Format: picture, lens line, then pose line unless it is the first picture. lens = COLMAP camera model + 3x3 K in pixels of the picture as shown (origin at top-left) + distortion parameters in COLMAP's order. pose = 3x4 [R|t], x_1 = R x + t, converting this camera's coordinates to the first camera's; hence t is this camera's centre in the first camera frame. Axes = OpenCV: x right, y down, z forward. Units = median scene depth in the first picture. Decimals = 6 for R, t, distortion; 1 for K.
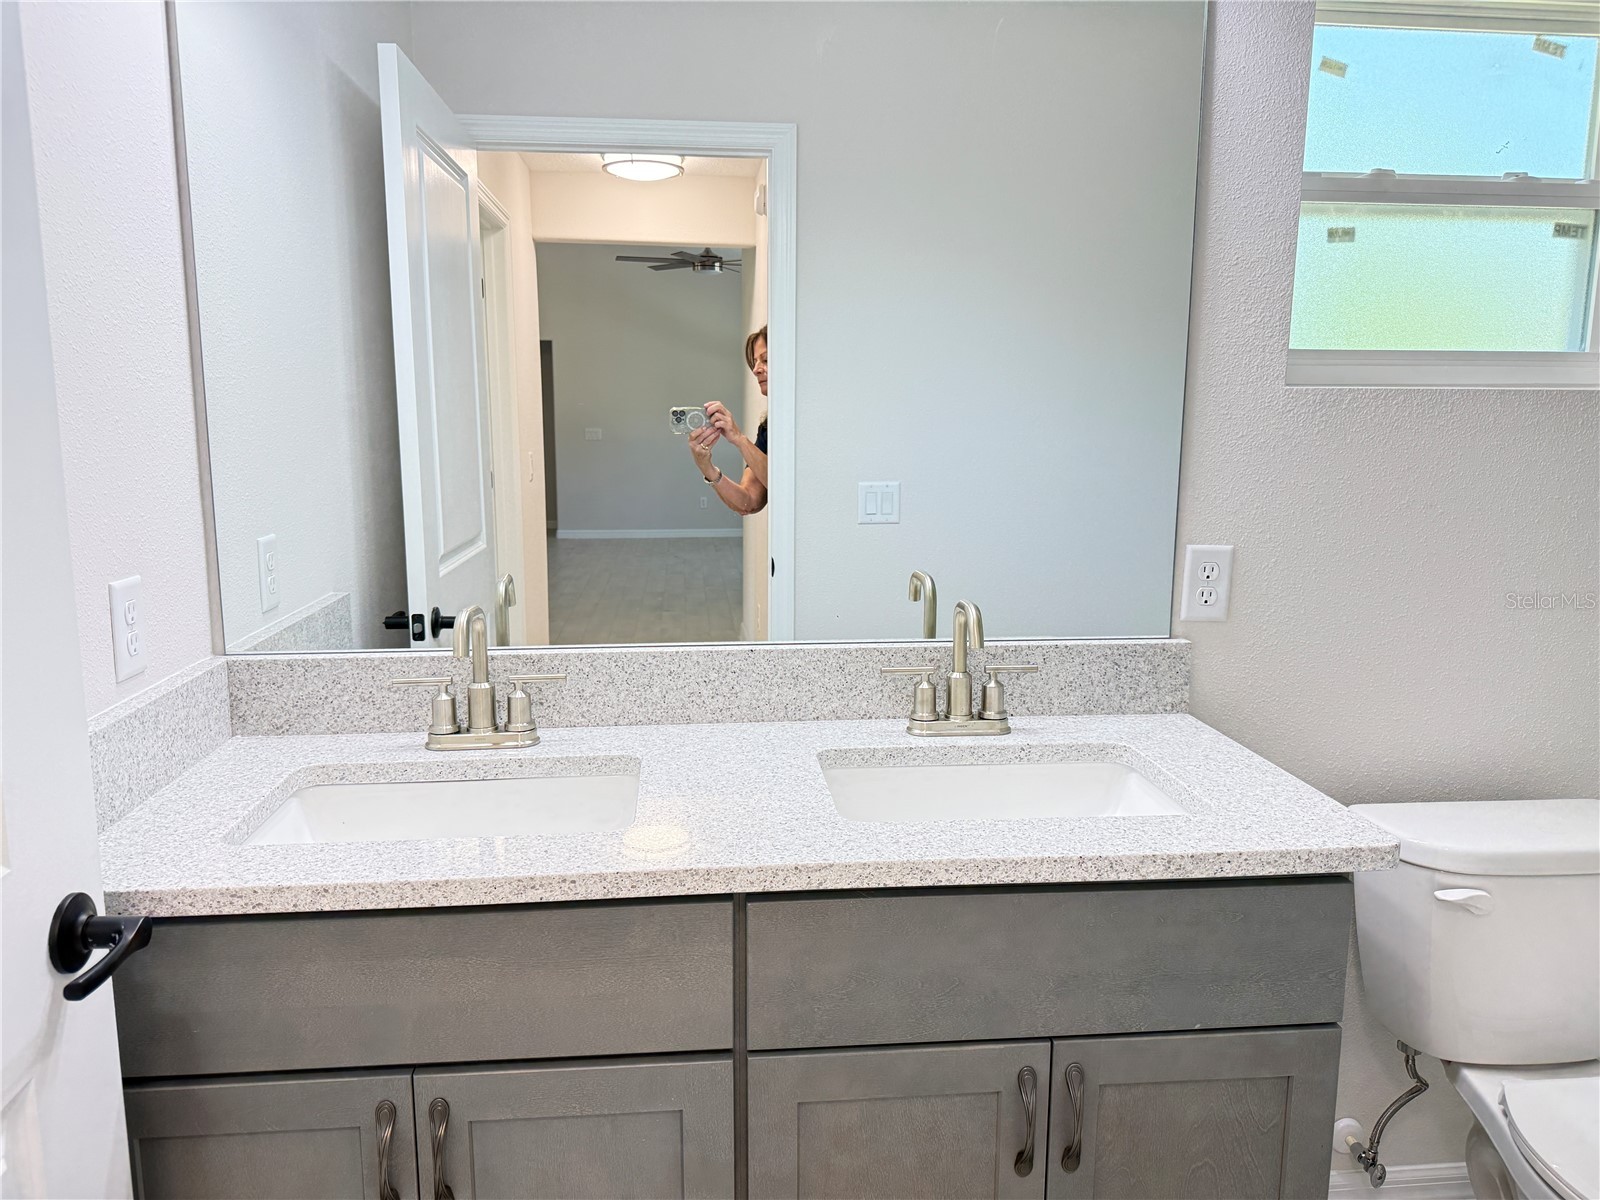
lens RADIAL K [[1132.4, 0, 796.2], [0, 1132.4, 596.9], [0, 0, 1]] dist [0.001469, -0.011379]
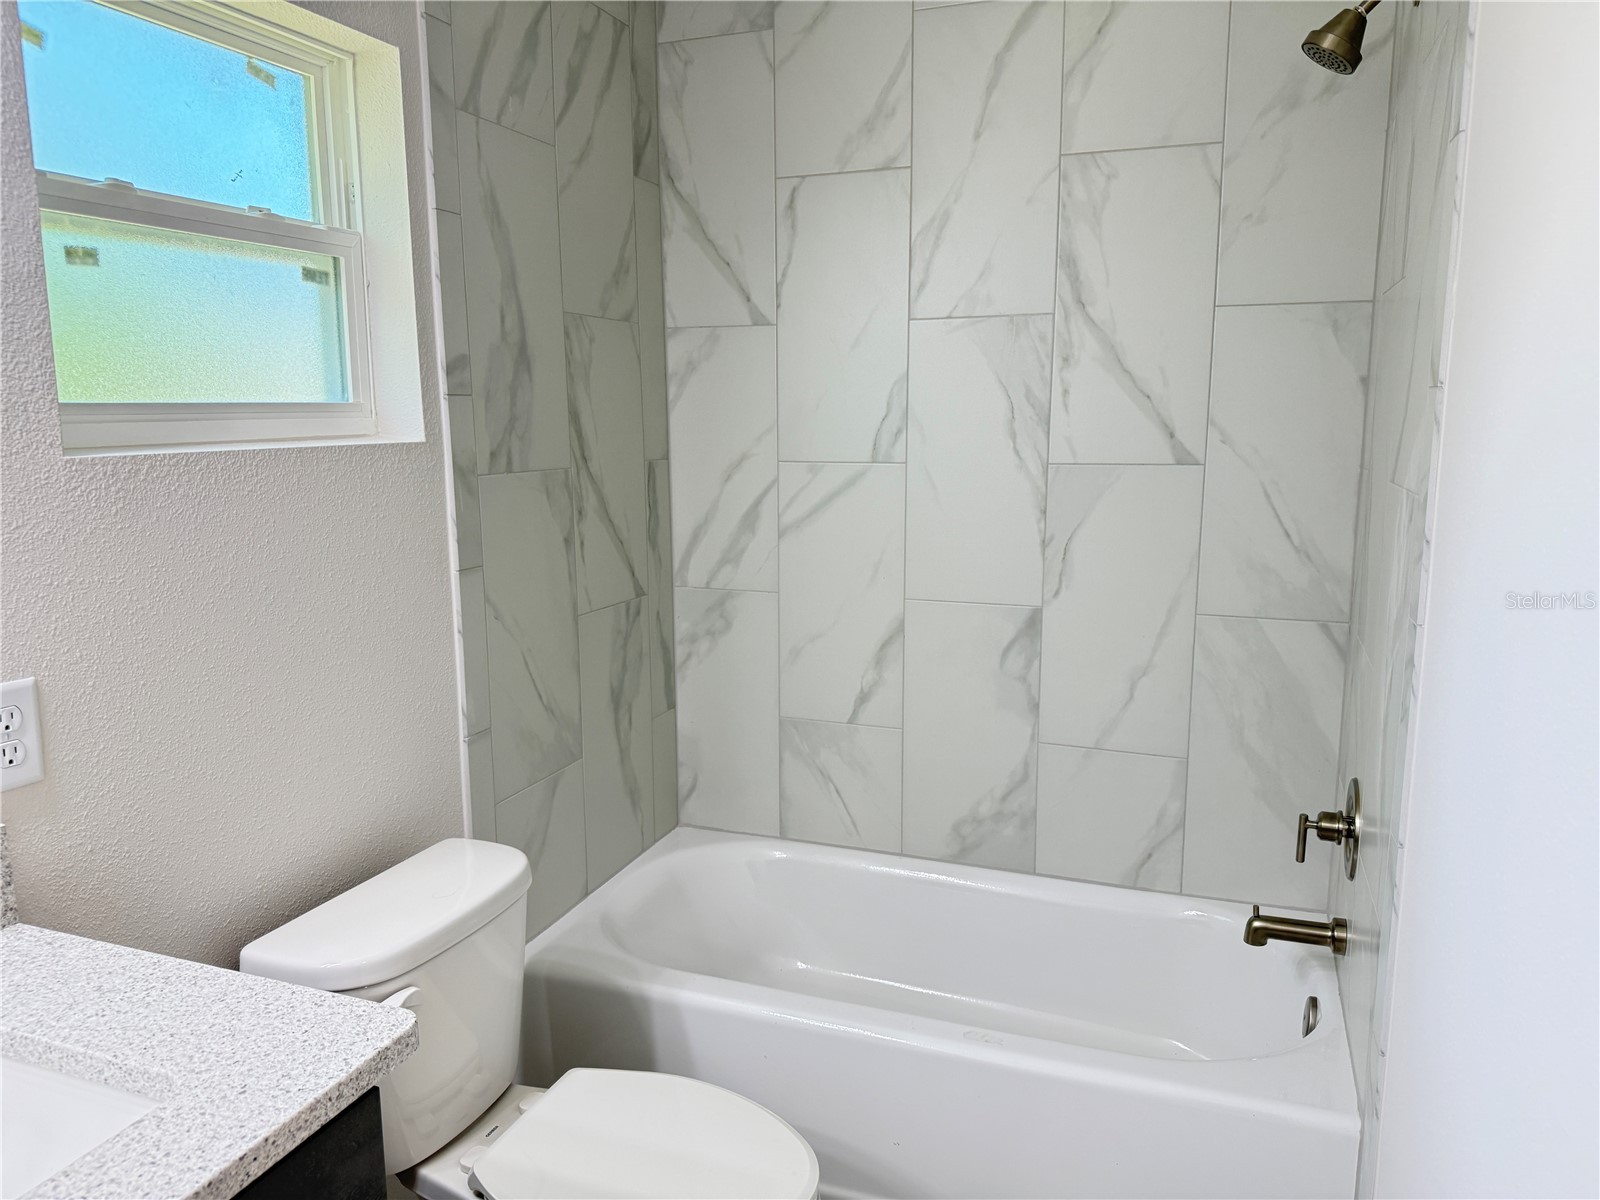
lens RADIAL K [[1132.4, 0, 794.5], [0, 1132.4, 607.5], [0, 0, 1]] dist [0.001469, -0.011379]
pose [[0.445897, -0.159988, 0.880670, -0.026265], [0.150629, 0.983277, 0.102362, -0.088826], [-0.882319, 0.087012, 0.462539, 0.231124]]
